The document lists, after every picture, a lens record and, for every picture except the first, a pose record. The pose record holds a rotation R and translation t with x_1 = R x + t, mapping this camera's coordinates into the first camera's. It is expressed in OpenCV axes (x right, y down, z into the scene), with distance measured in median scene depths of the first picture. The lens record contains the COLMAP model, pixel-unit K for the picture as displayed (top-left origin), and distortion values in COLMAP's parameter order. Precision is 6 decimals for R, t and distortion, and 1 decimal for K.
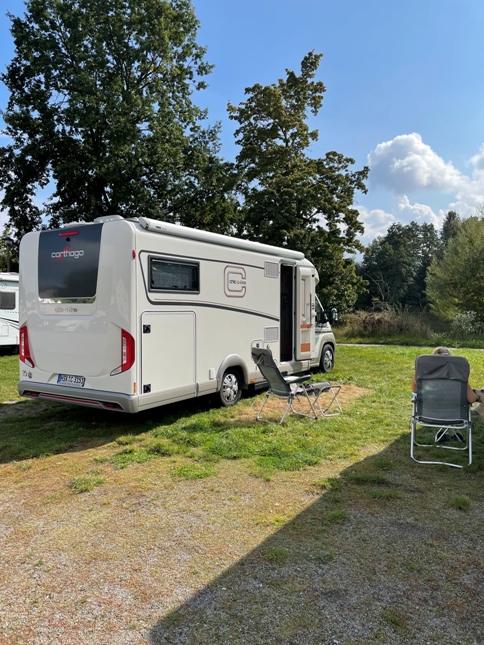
lens RADIAL K [[475.9, 0, 242.0], [0, 475.9, 322.5], [0, 0, 1]] dist [-0.005544, -0.000777]
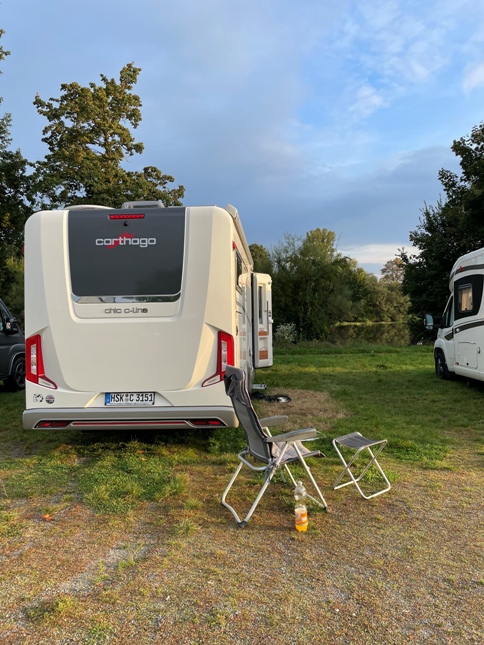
lens RADIAL K [[475.9, 0, 242.0], [0, 475.9, 322.5], [0, 0, 1]] dist [-0.005544, -0.000777]
pose [[0.865633, -0.009381, 0.500590, -0.150236], [0.029652, 0.999030, -0.032553, 0.006265], [-0.499799, 0.043022, 0.865072, 0.052583]]
